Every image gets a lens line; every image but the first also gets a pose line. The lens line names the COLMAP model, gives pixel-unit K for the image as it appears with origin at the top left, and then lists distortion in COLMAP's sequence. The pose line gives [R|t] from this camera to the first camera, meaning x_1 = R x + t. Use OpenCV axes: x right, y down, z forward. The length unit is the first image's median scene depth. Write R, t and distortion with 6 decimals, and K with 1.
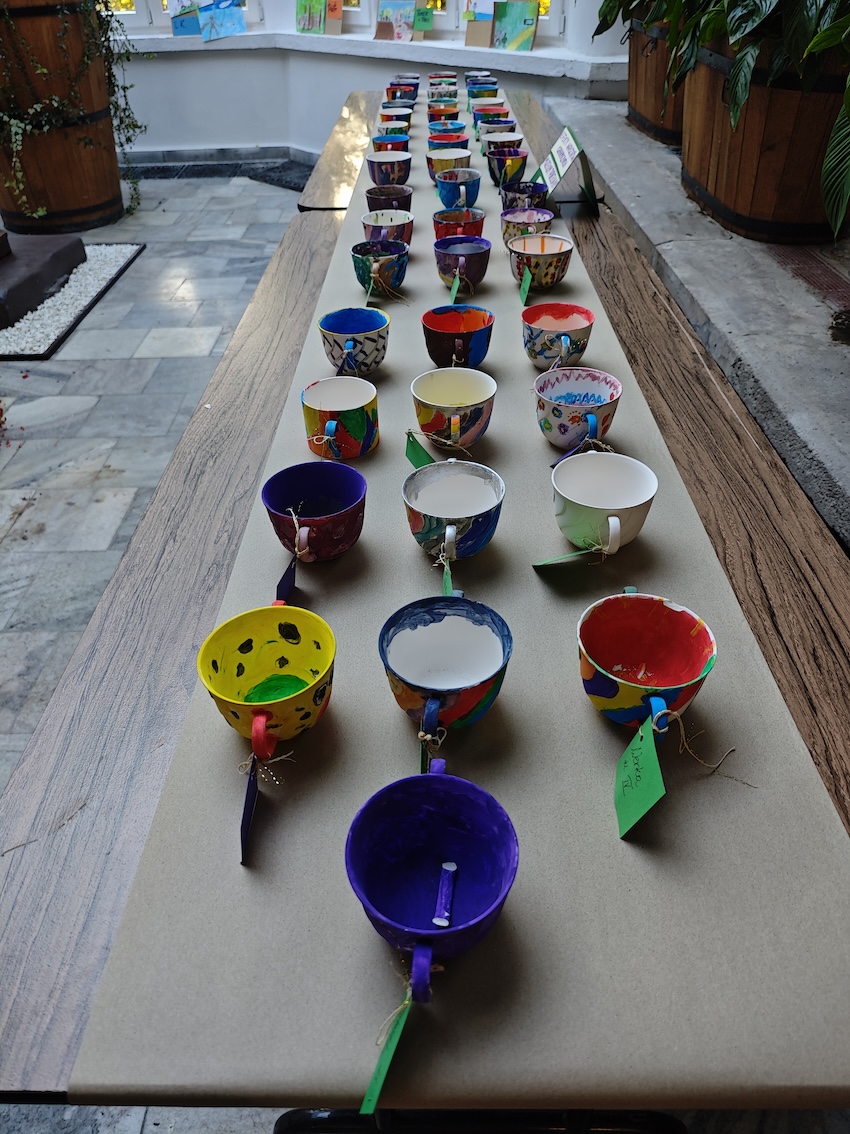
lens RADIAL K [[770.0, 0, 421.9], [0, 770.0, 554.4], [0, 0, 1]] dist [0.021038, -0.025030]
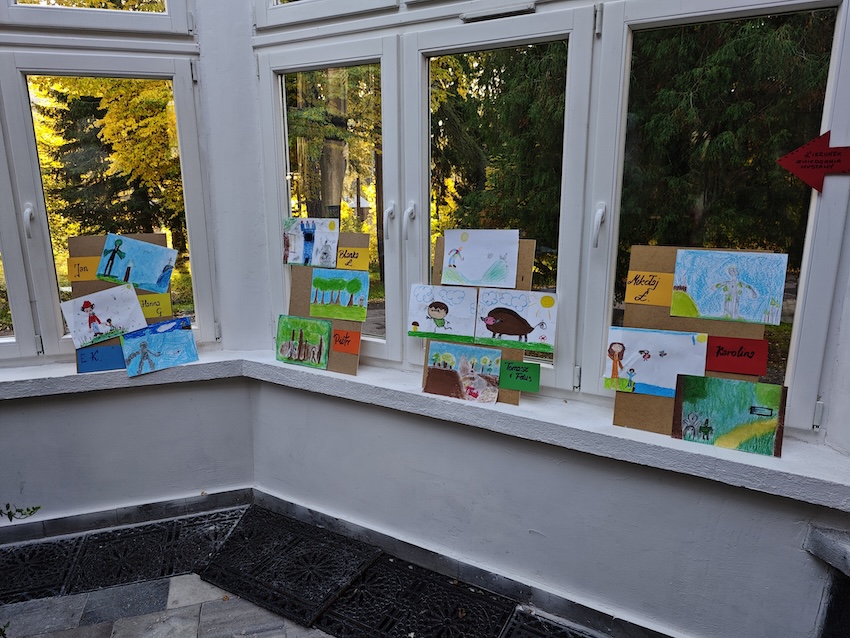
lens RADIAL K [[577.2, 0, 420.1], [0, 577.2, 318.3], [0, 0, 1]] dist [0.021038, -0.025030]
pose [[0.961798, -0.048487, 0.269432, -0.200763], [0.158966, 0.900180, -0.405470, -0.542000], [-0.222877, 0.432811, 0.873499, 0.565481]]
